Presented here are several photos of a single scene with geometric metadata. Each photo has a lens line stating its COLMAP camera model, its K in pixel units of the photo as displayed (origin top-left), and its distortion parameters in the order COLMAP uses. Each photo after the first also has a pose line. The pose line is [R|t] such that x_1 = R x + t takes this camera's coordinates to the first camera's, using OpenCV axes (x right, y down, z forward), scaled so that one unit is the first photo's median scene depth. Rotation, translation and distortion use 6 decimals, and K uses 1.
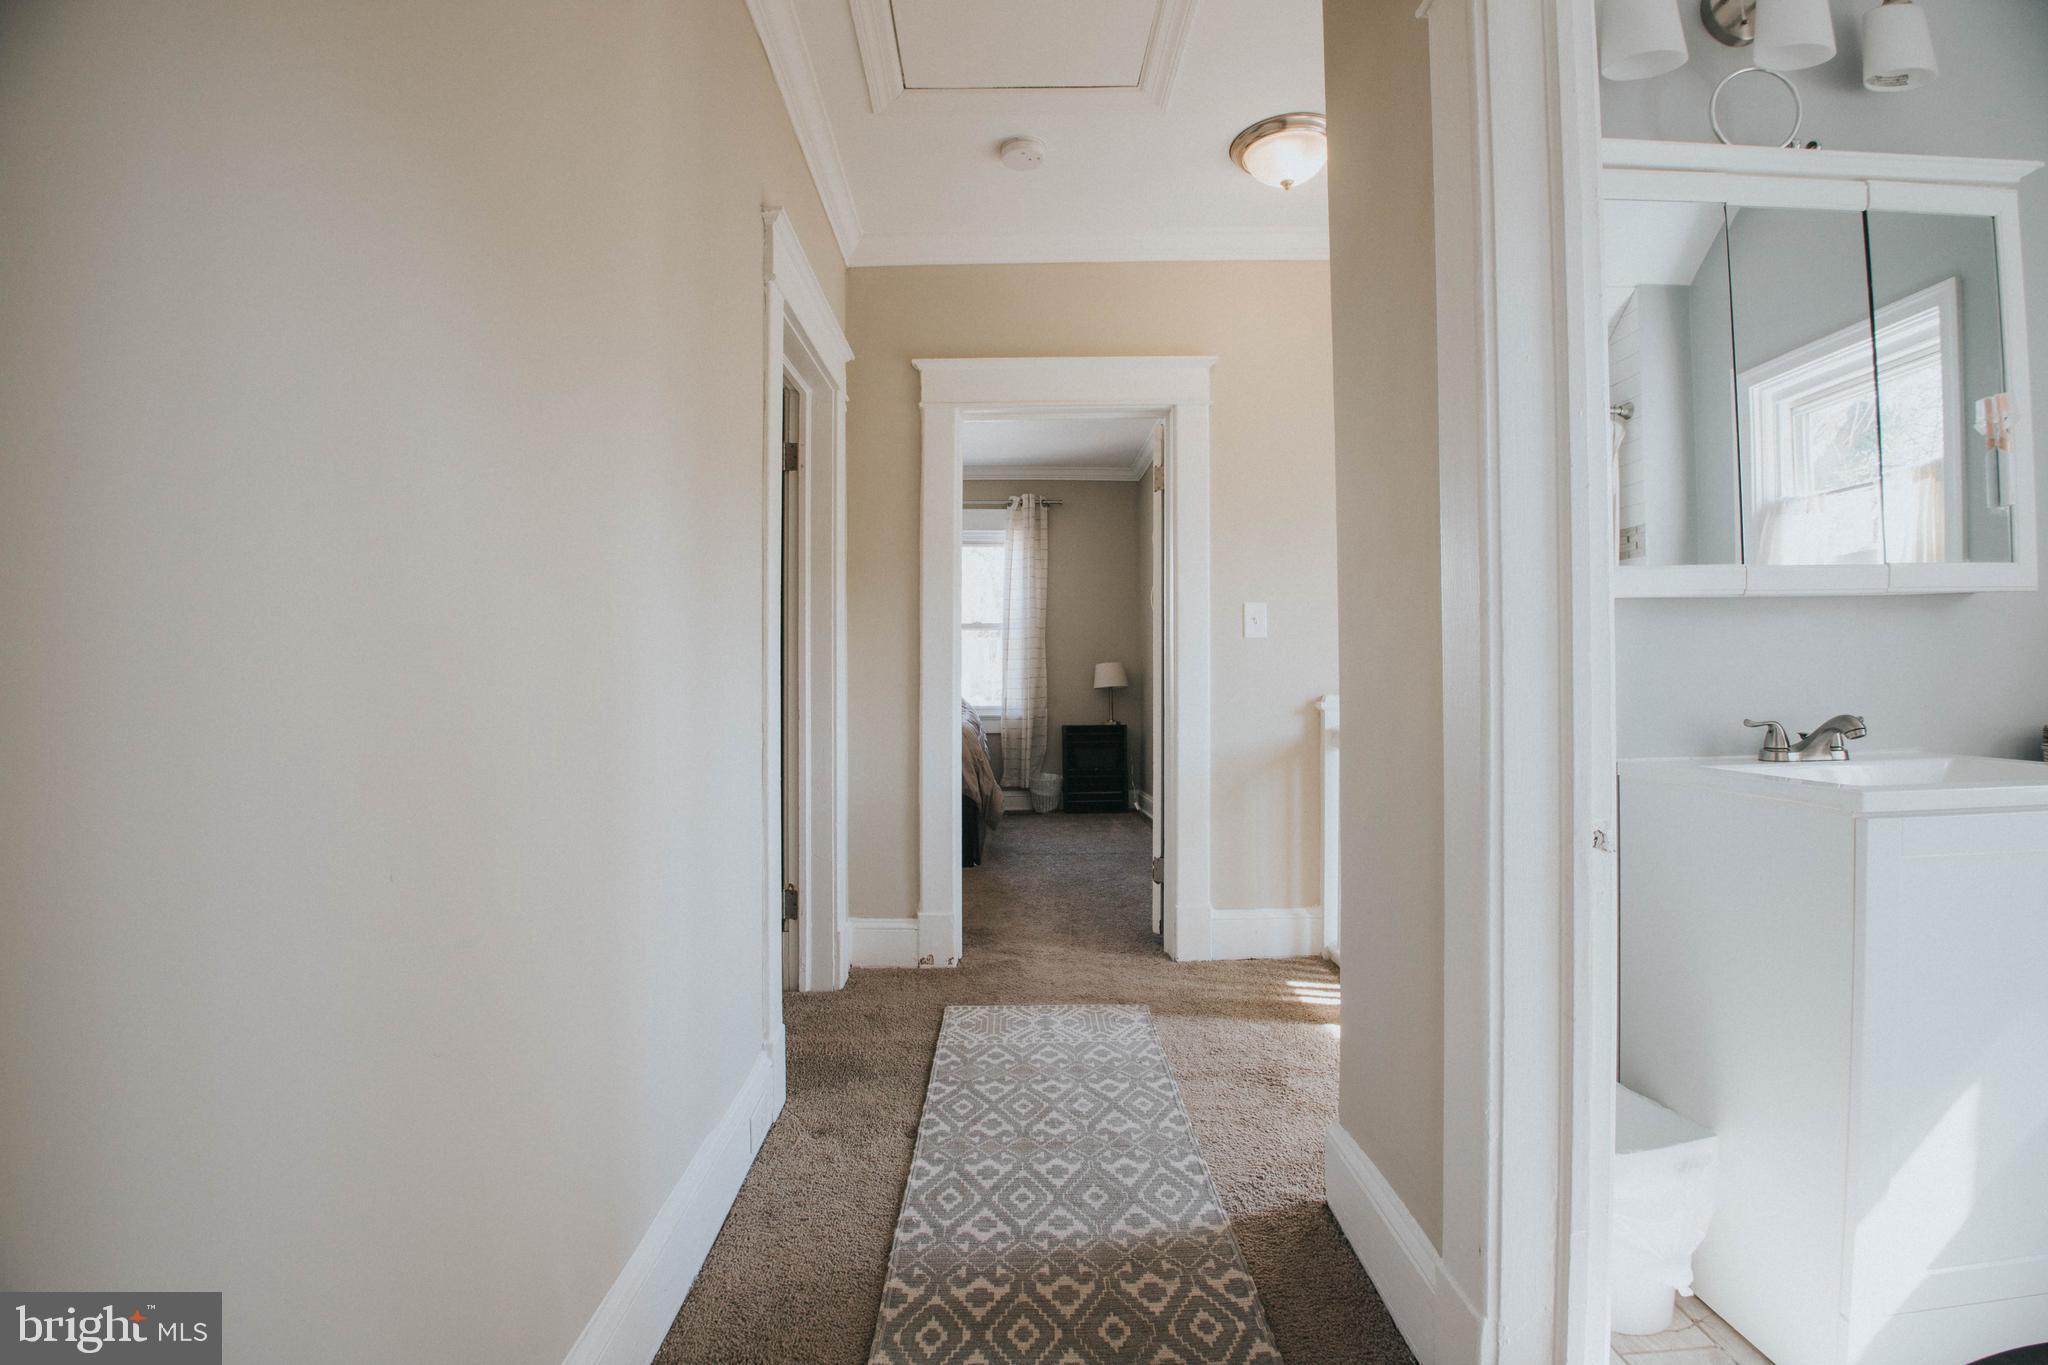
lens RADIAL K [[940.6, 0, 1023.3], [0, 940.6, 683.5], [0, 0, 1]] dist [-0.005203, -0.000233]
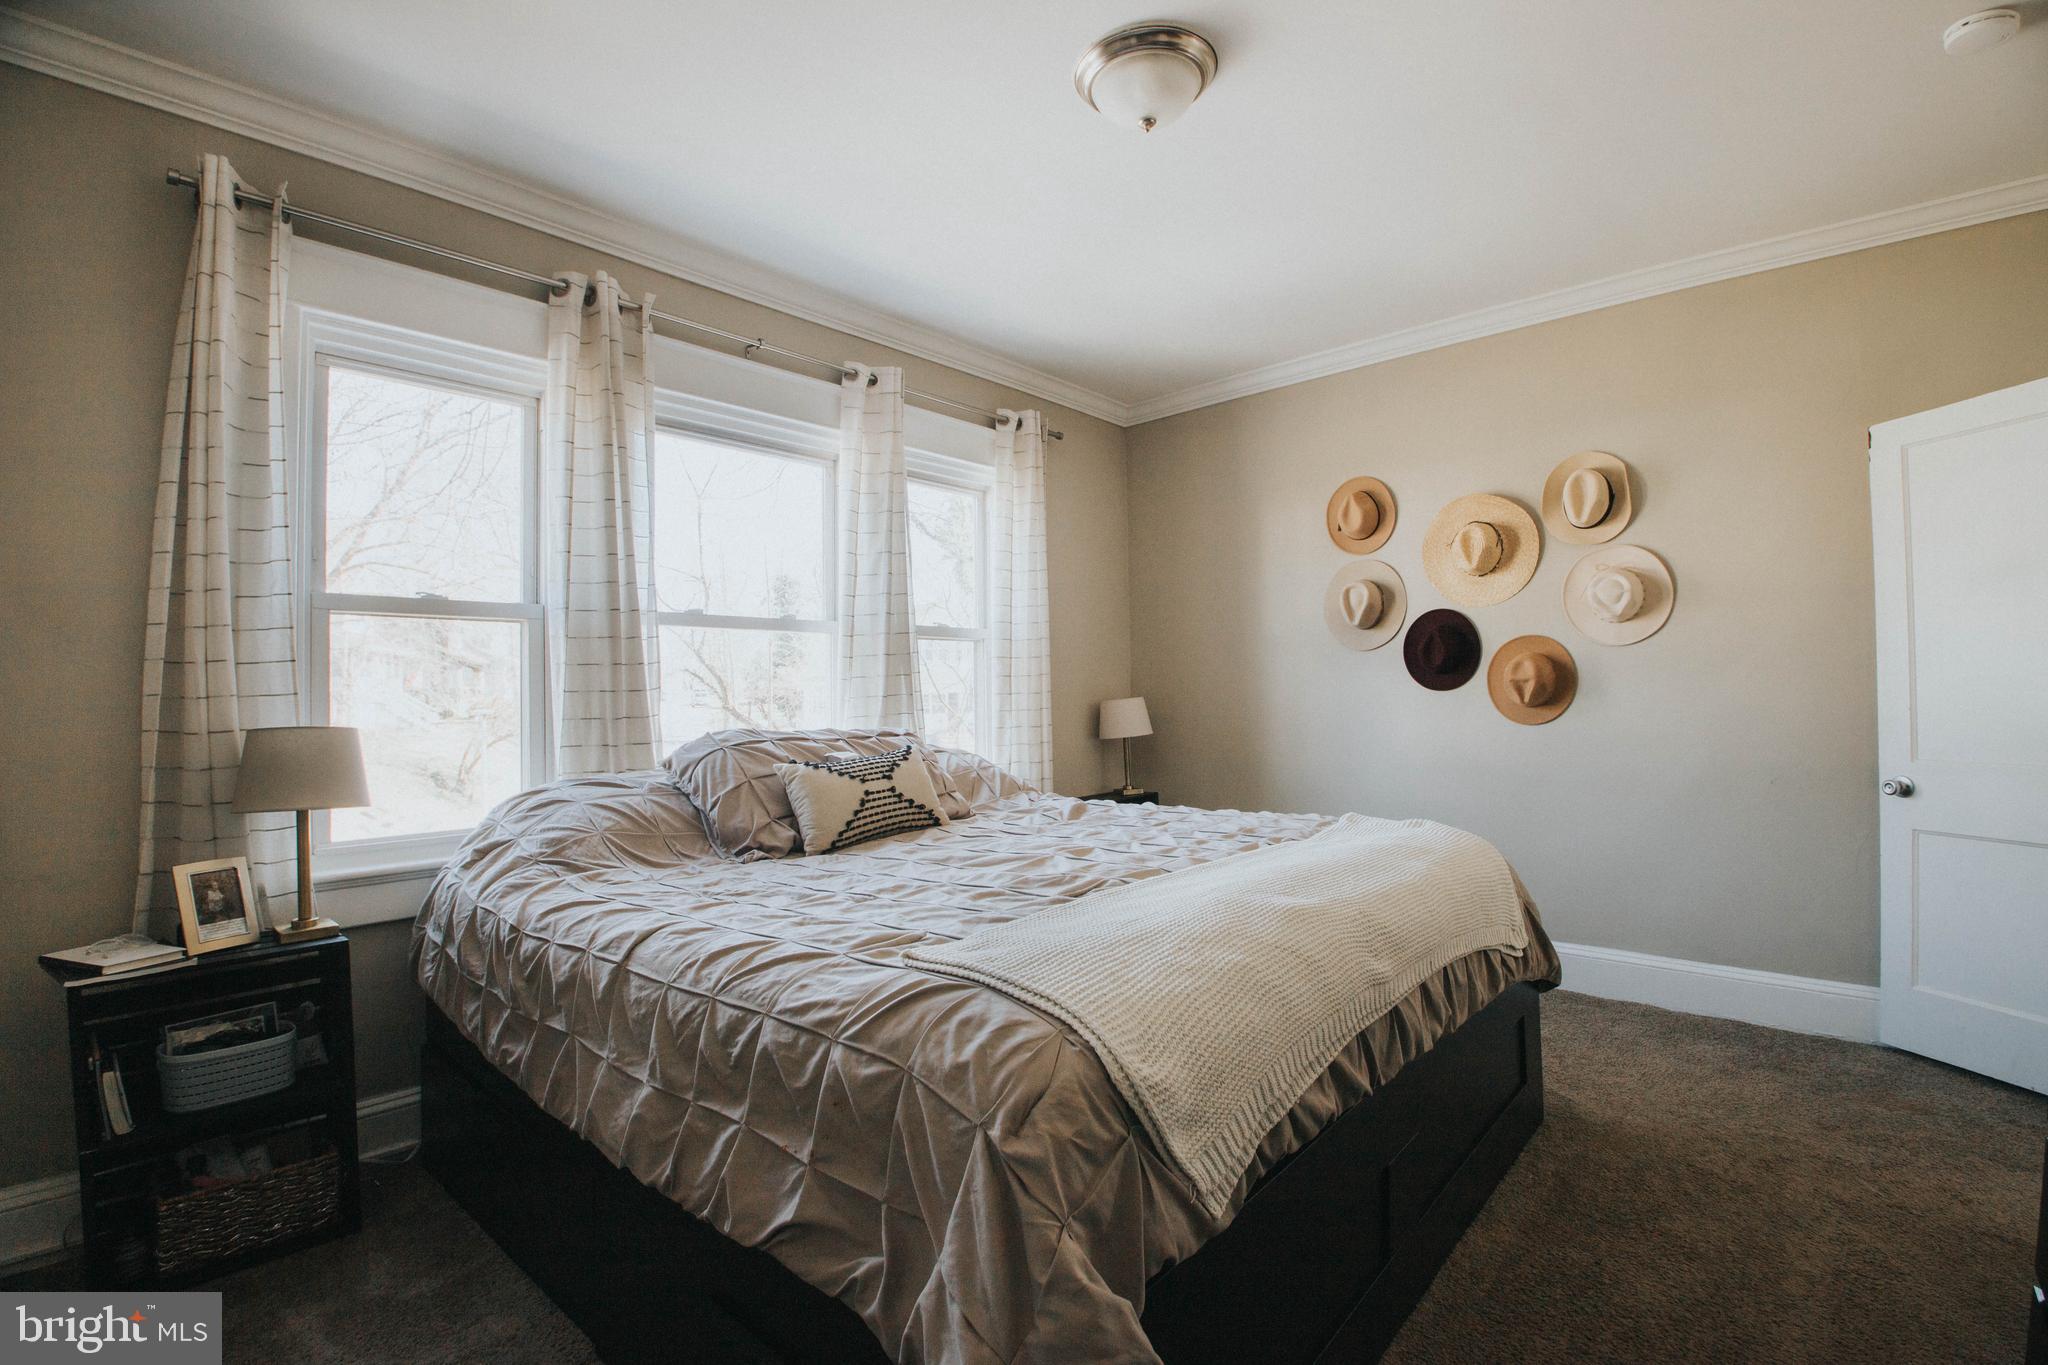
lens RADIAL K [[940.6, 0, 1025.0], [0, 940.6, 680.1], [0, 0, 1]] dist [-0.005203, -0.000233]
pose [[0.680666, 0.007261, 0.732558, -0.421289], [-0.008115, 0.999964, -0.002371, -0.033230], [-0.732549, -0.004331, 0.680700, 0.604147]]
